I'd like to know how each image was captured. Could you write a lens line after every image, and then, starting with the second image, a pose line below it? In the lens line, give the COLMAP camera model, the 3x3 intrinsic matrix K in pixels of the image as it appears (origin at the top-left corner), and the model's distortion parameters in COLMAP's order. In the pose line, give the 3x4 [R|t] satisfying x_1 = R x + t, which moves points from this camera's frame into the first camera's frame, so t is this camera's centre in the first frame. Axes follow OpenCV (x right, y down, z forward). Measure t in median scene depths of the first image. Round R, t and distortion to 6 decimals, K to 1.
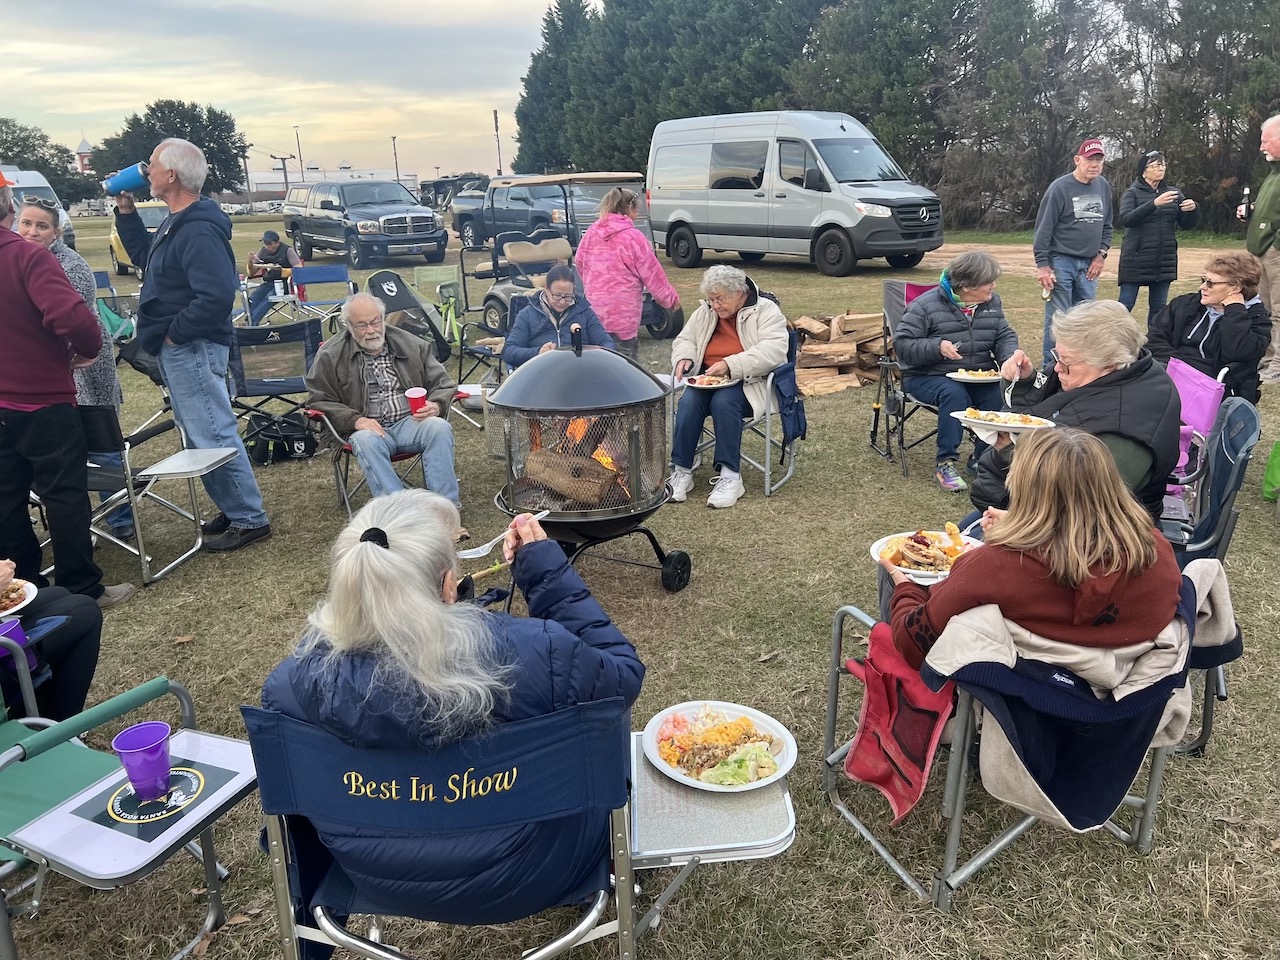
lens RADIAL K [[959.2, 0, 646.1], [0, 959.2, 454.2], [0, 0, 1]] dist [0.044440, -0.053311]
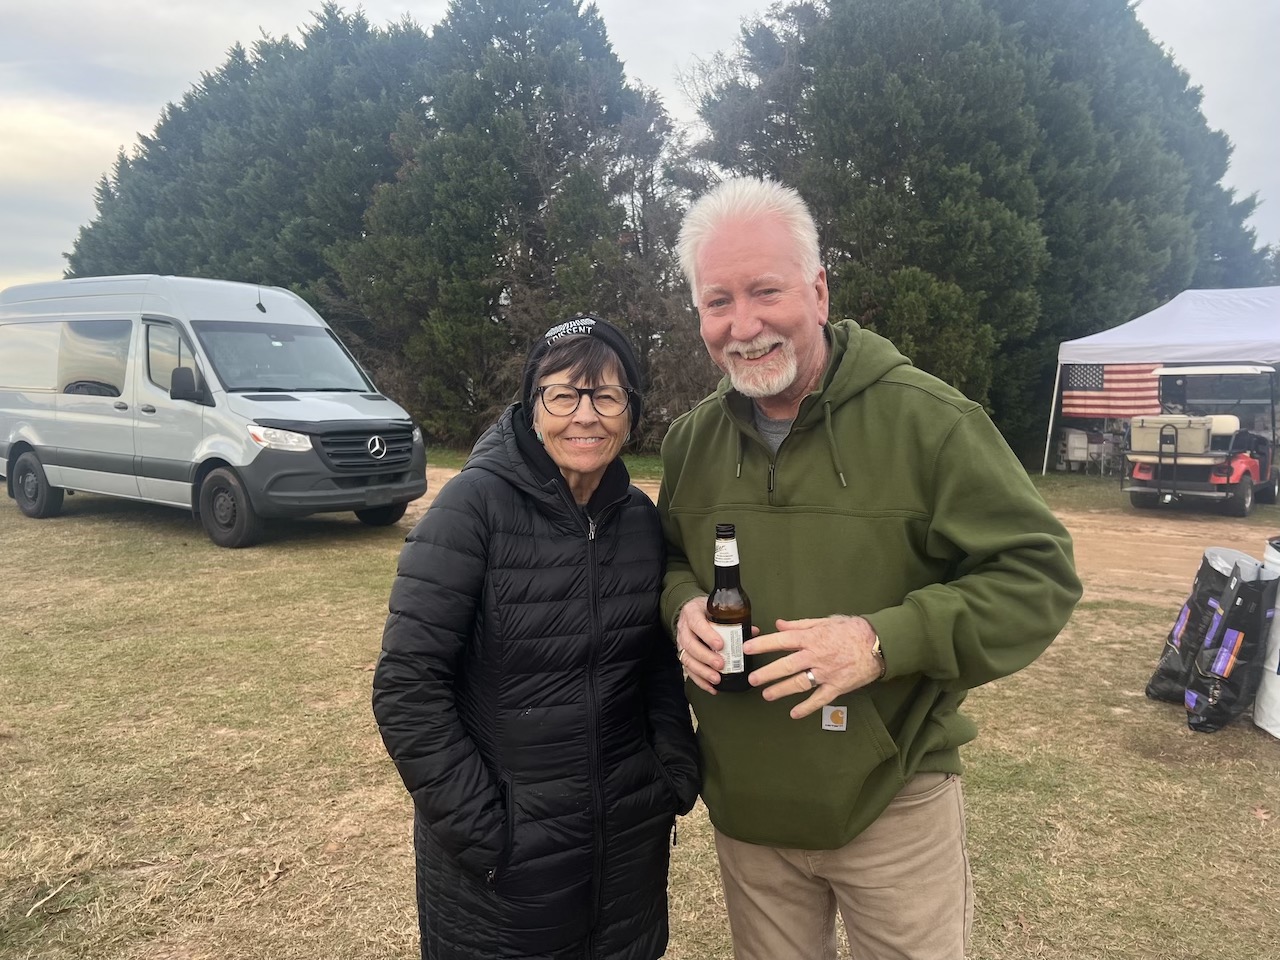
lens RADIAL K [[959.2, 0, 627.8], [0, 959.2, 483.4], [0, 0, 1]] dist [0.044440, -0.053311]
pose [[0.956731, 0.004553, 0.290939, 0.161470], [0.046869, 0.984410, -0.169532, -0.070254], [-0.287175, 0.175832, 0.941602, 0.234569]]
